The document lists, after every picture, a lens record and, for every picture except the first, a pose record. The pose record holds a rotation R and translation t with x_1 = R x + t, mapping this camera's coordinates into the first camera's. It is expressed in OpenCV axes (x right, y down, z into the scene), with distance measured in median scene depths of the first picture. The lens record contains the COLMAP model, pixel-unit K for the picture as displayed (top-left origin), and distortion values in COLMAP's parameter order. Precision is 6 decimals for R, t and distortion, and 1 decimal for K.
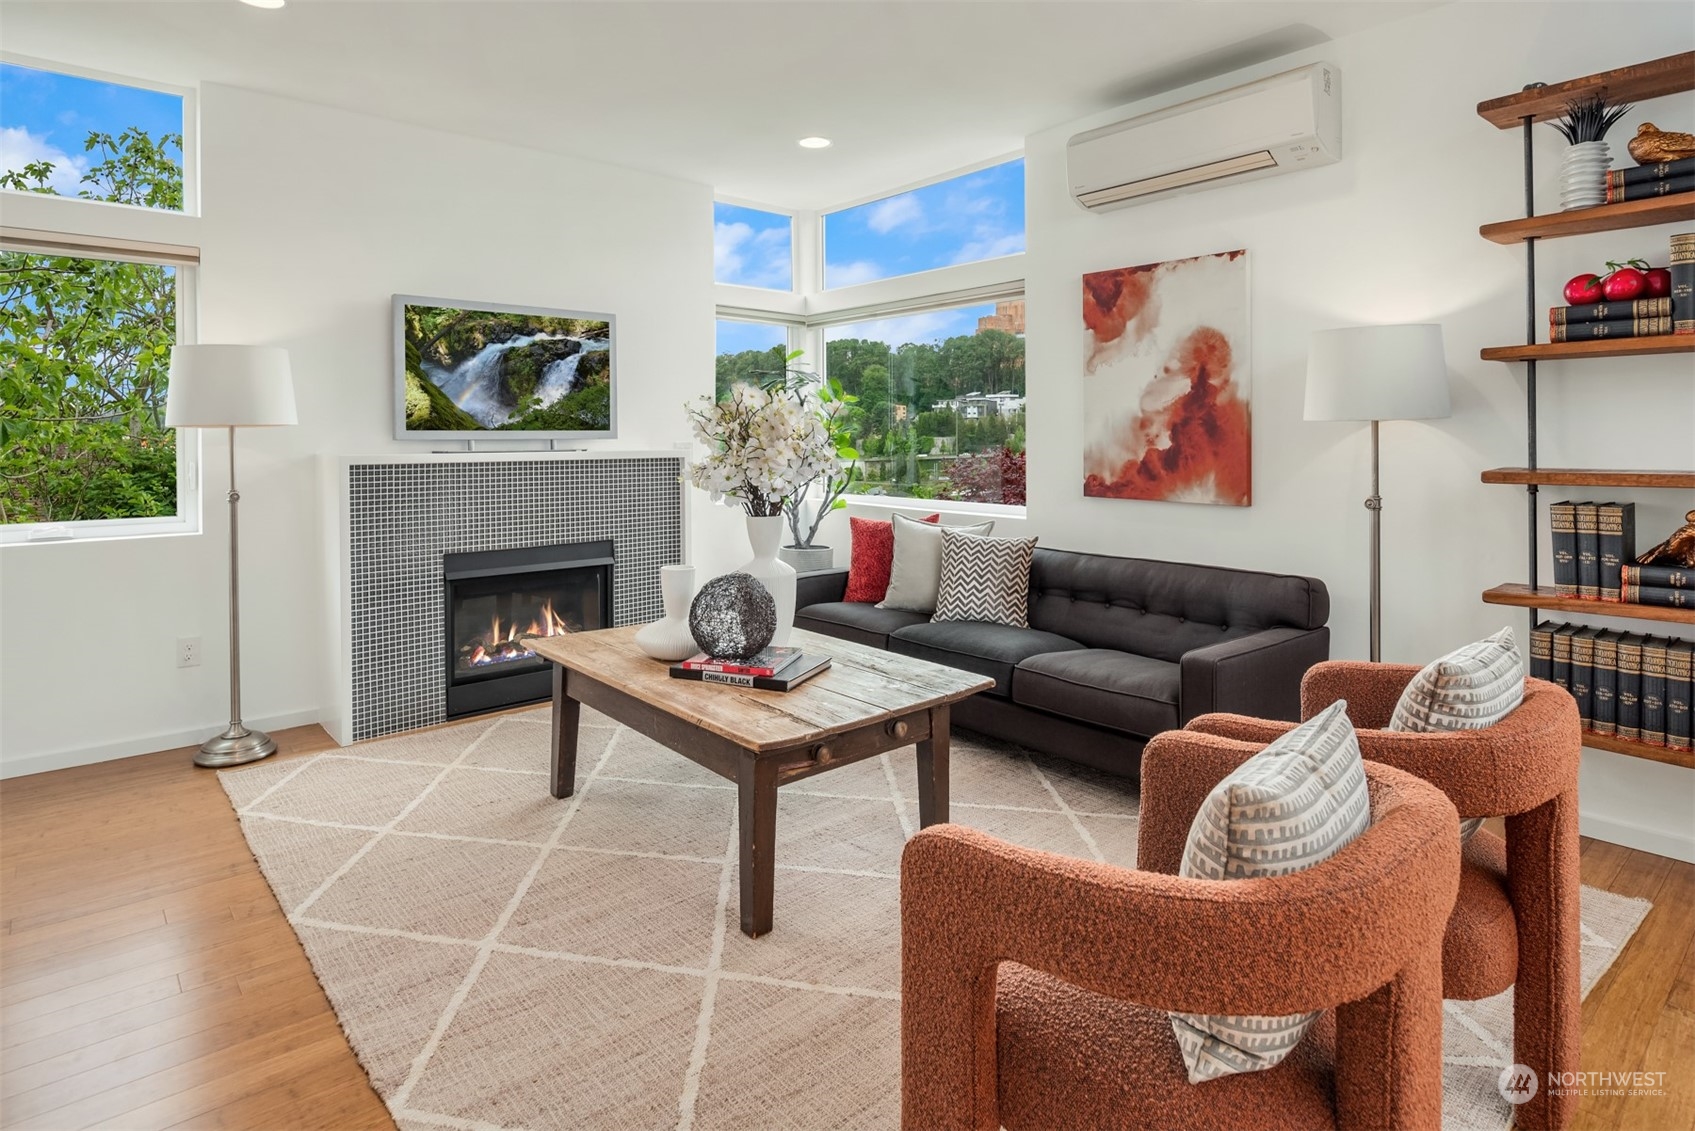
lens RADIAL K [[924.1, 0, 842.8], [0, 924.1, 453.1], [0, 0, 1]] dist [-0.003551, -0.001378]
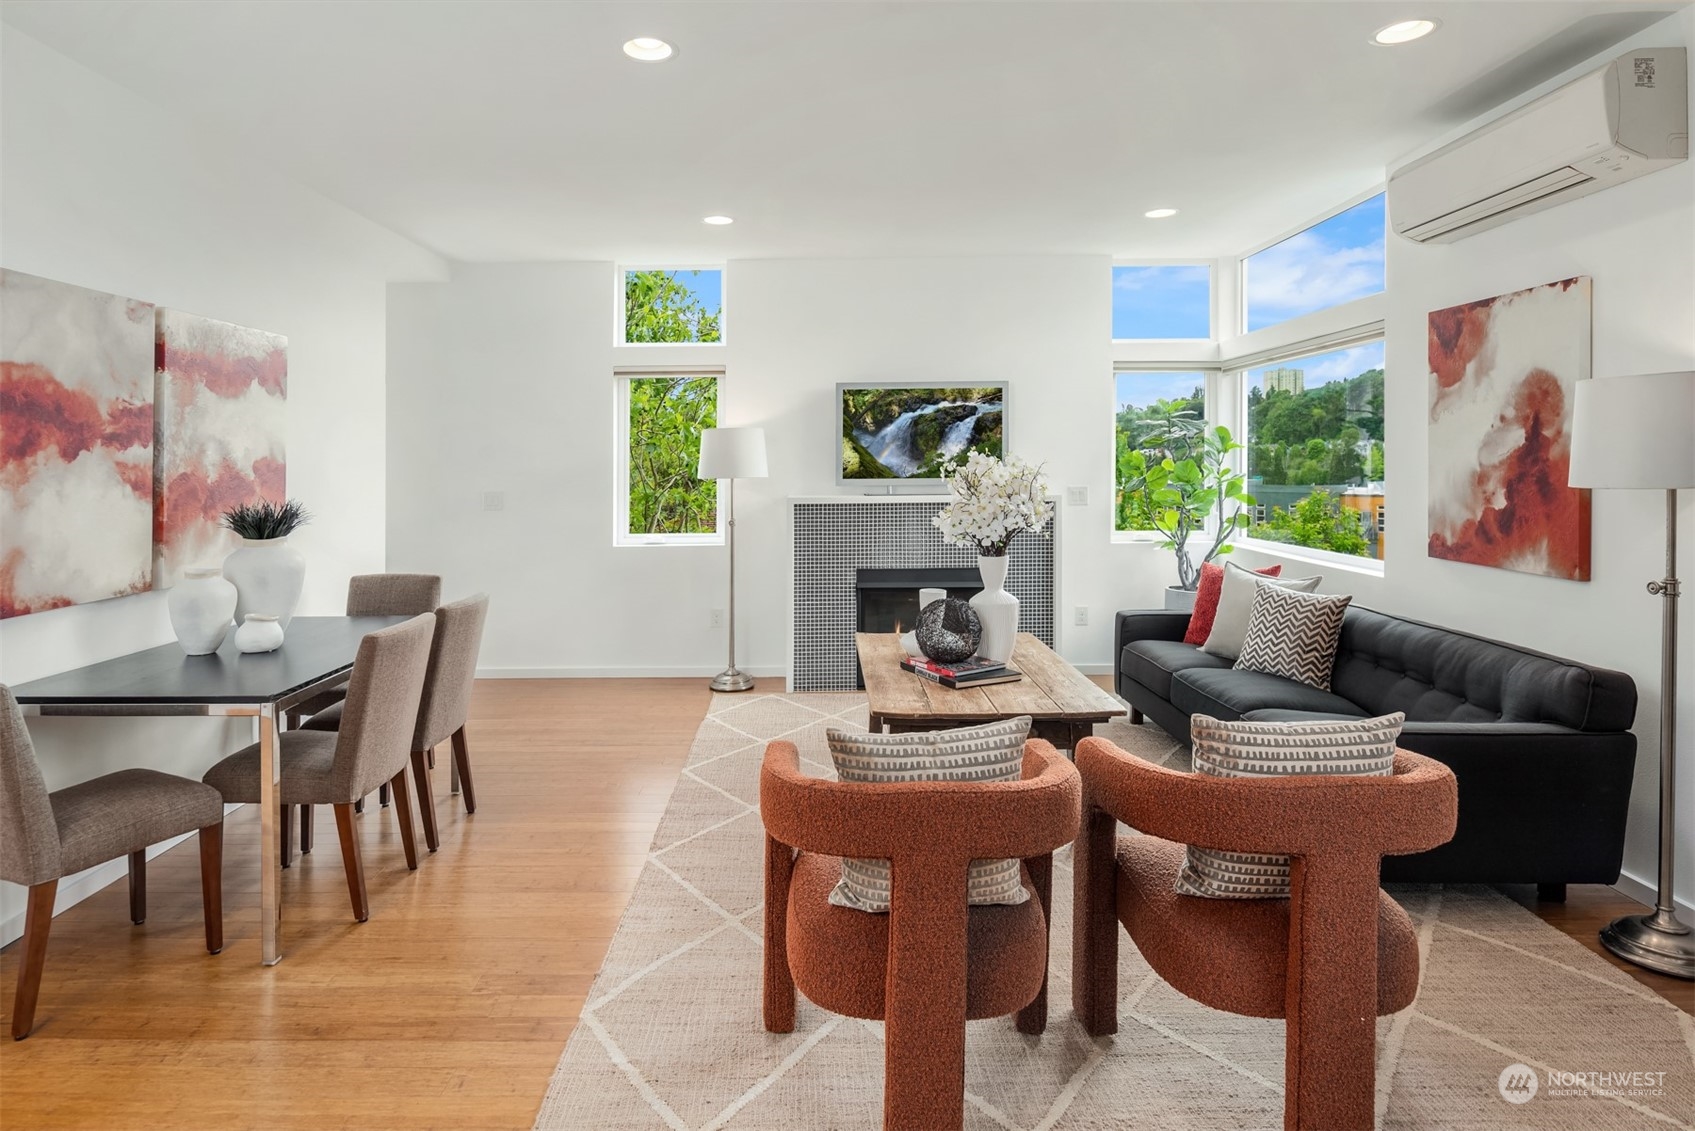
lens RADIAL K [[905.8, 0, 797.7], [0, 905.8, 489.2], [0, 0, 1]] dist [-0.011885, -0.001445]
pose [[0.748054, 0.014383, -0.663482, 0.414483], [-0.005293, 0.999863, 0.015708, -0.032687], [0.663617, -0.008238, 0.748027, -0.080140]]
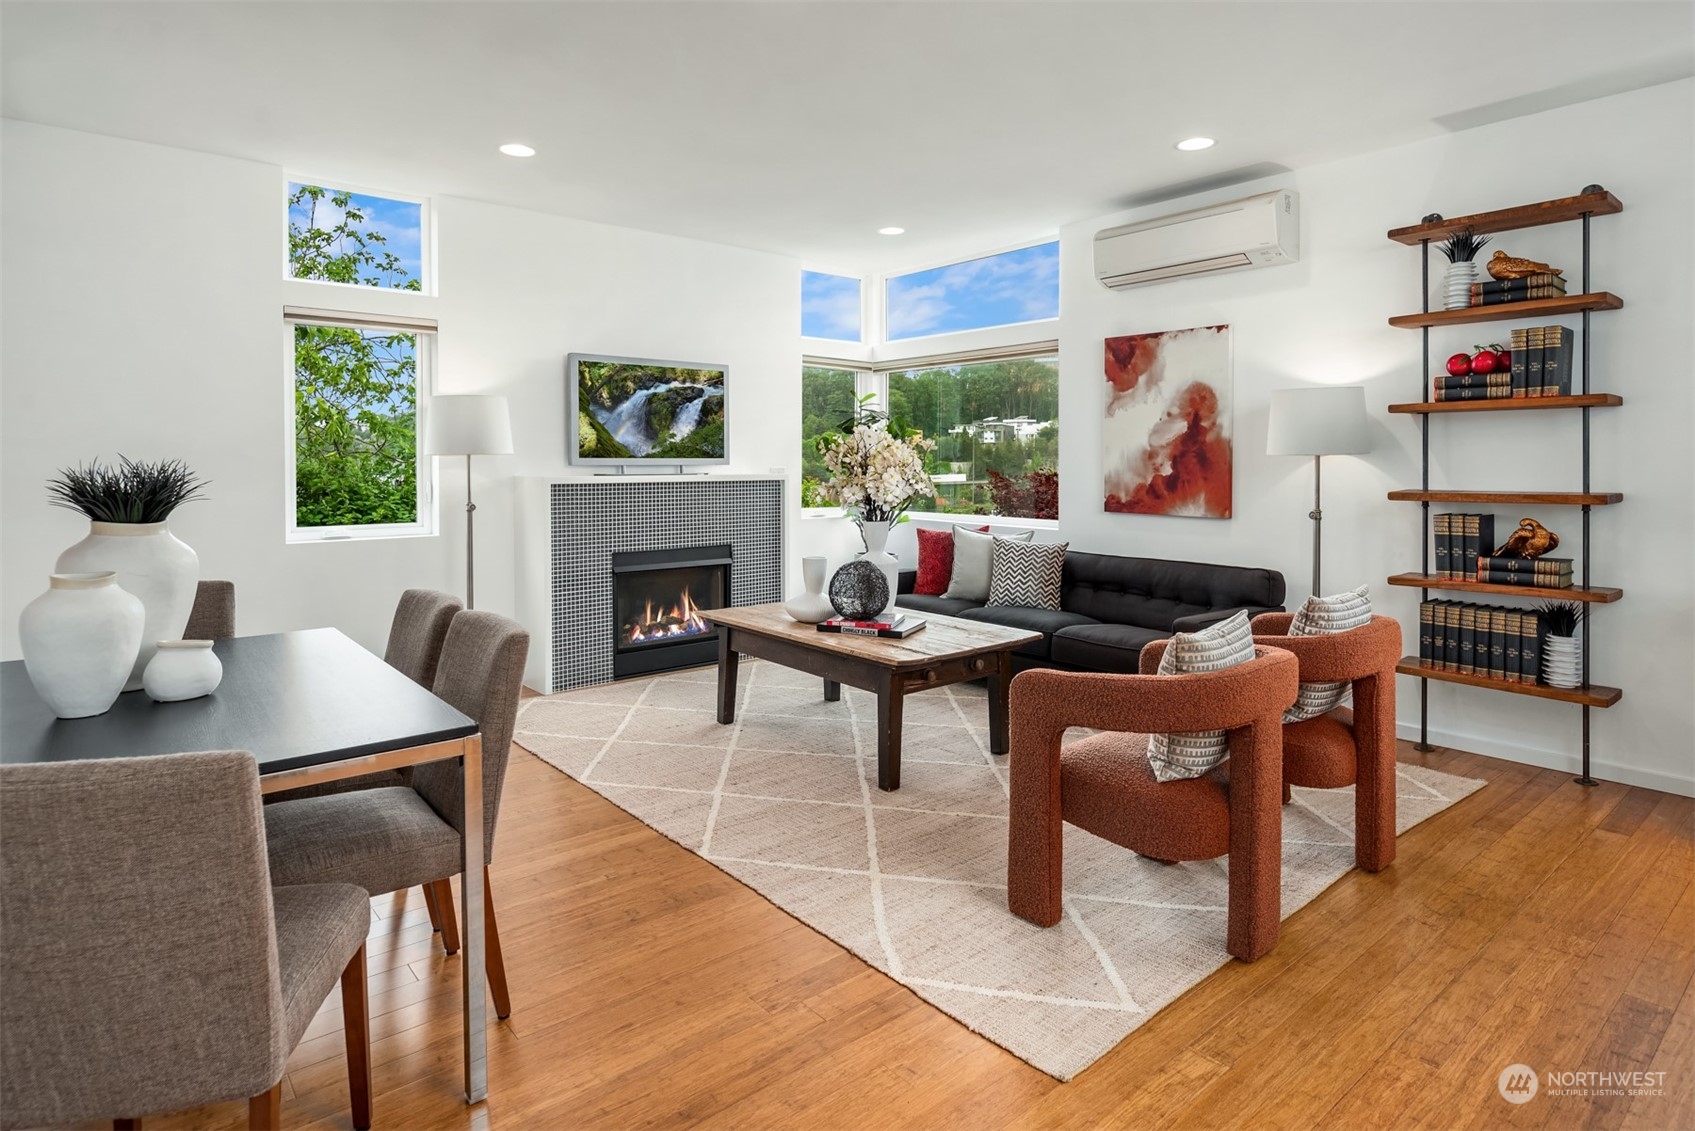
lens RADIAL K [[921.5, 0, 847.1], [0, 921.5, 484.8], [0, 0, 1]] dist [-0.000834, -0.000278]
pose [[0.999877, 0.004865, -0.014897, -0.083603], [-0.004752, 0.999960, 0.007586, 0.001720], [0.014934, -0.007514, 0.999860, -0.307120]]
